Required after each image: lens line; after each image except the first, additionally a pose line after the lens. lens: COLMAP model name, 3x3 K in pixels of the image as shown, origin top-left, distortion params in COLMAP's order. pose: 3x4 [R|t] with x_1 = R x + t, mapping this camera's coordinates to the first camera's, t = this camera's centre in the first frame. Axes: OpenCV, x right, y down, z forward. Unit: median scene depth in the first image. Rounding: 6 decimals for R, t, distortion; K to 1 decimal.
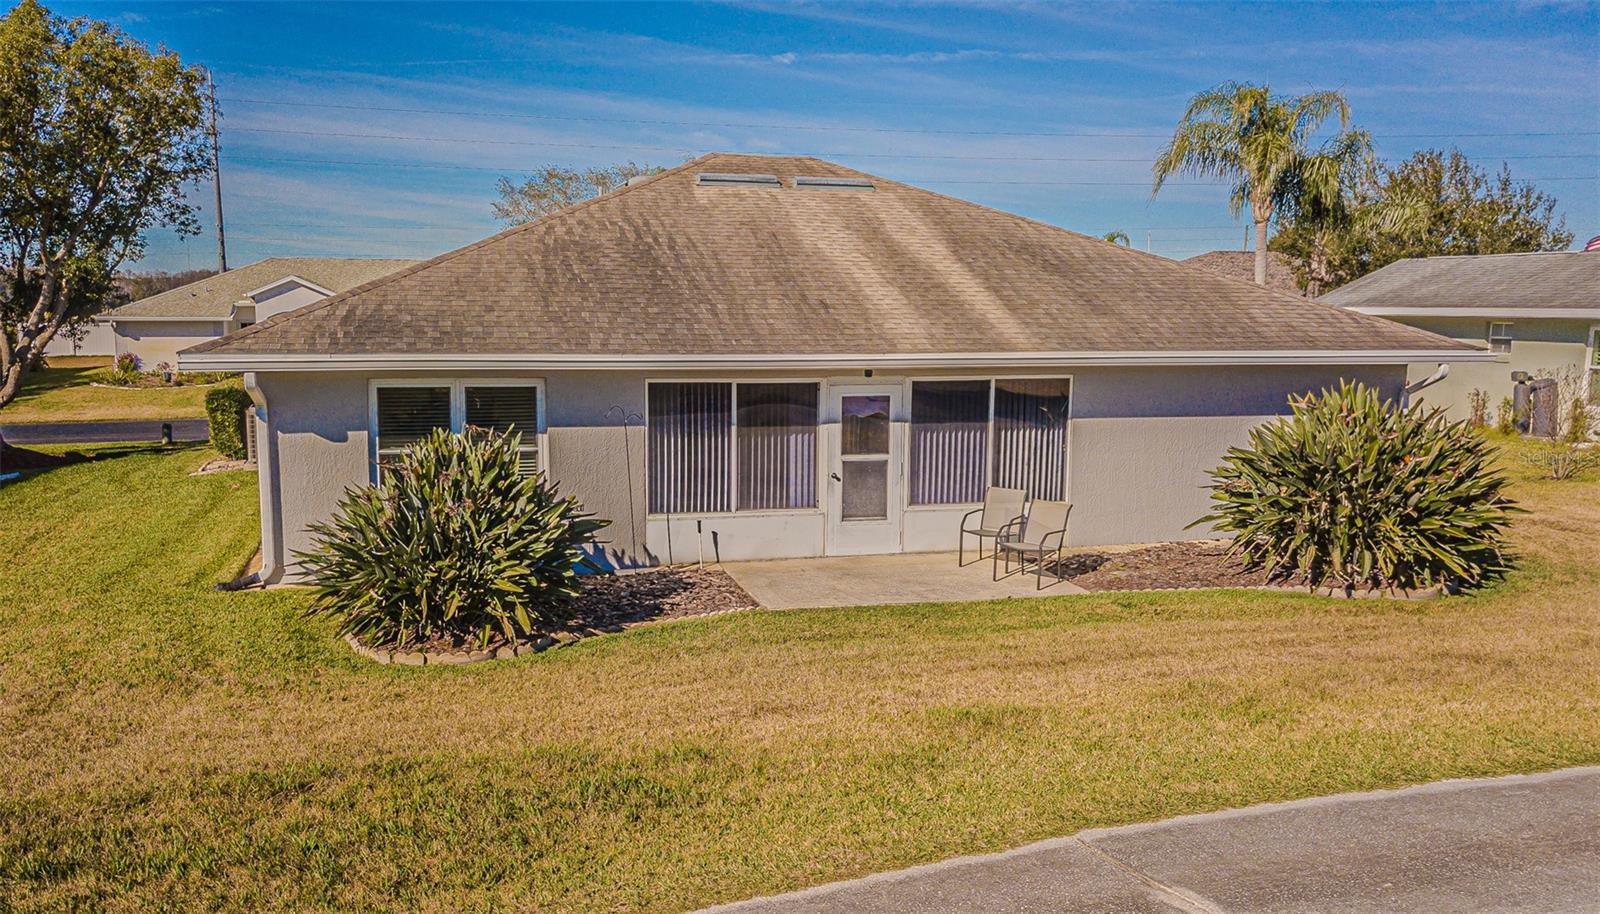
lens RADIAL K [[1326.5, 0, 769.1], [0, 1326.5, 461.6], [0, 0, 1]] dist [0.004427, -0.003242]
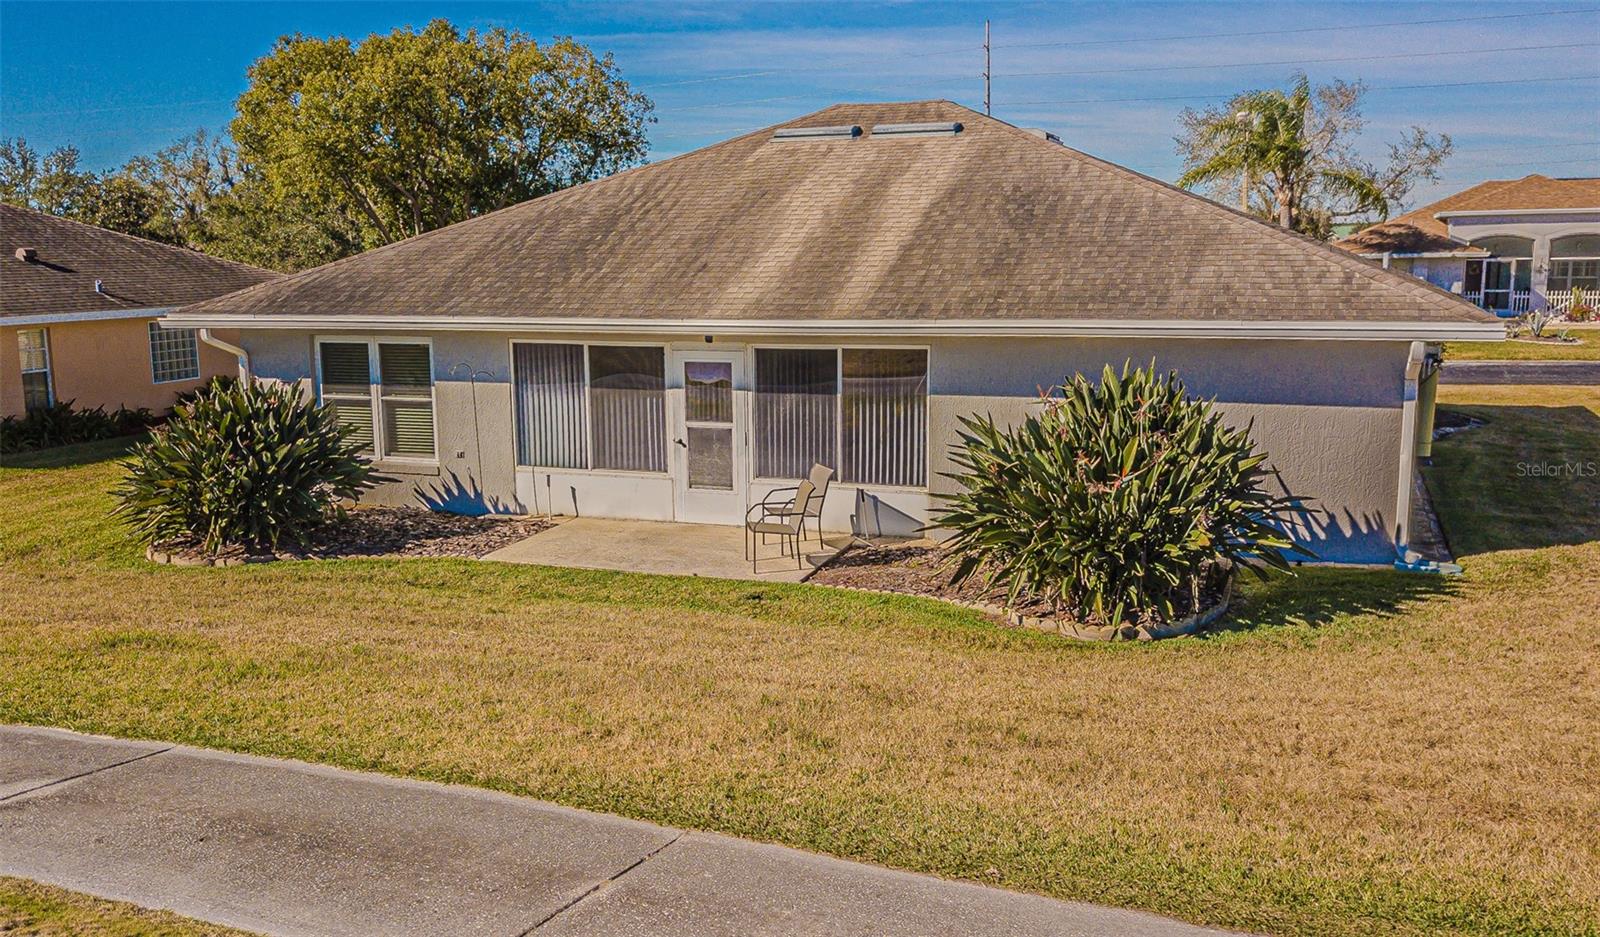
lens RADIAL K [[1363.4, 0, 800.0], [0, 1363.4, 468.5], [0, 0, 1]] dist [0.028256, 0.006046]
pose [[0.836147, 0.071375, -0.543842, 0.681365], [-0.058183, 0.997445, 0.041452, -0.016659], [0.545411, -0.003017, 0.838164, 0.192140]]
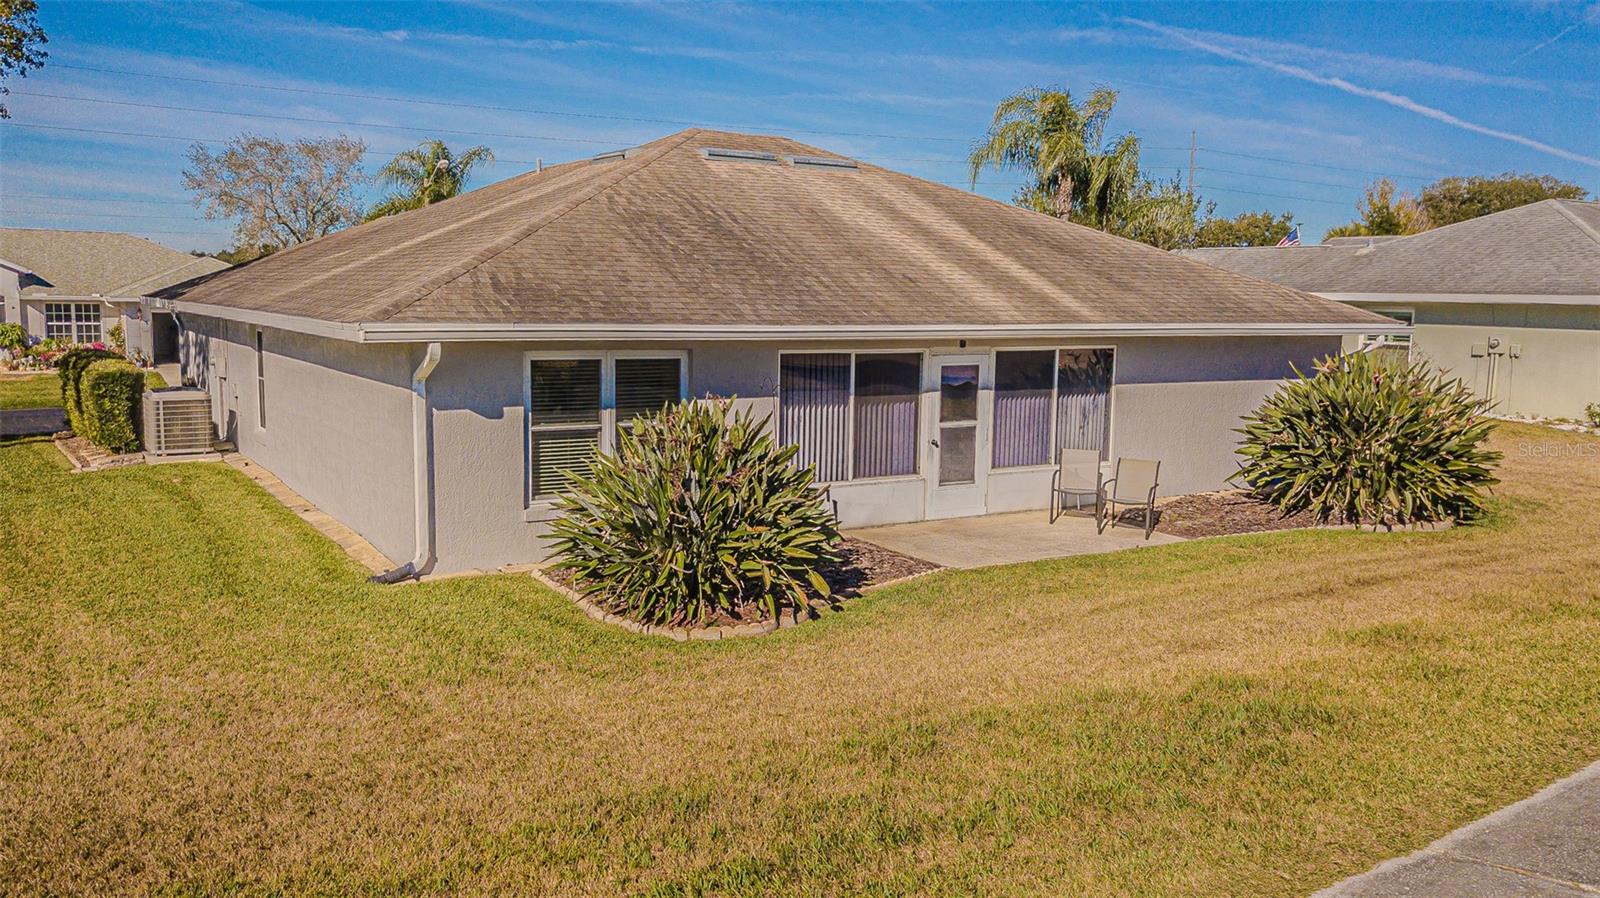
lens RADIAL K [[1318.0, 0, 800.0], [0, 1318.0, 449.0], [0, 0, 1]] dist [0.006098, 0.089115]
pose [[0.951361, -0.030097, 0.306604, -0.368484], [0.030387, 0.999531, 0.003829, 0.008776], [-0.306576, 0.005674, 0.951829, 0.046124]]
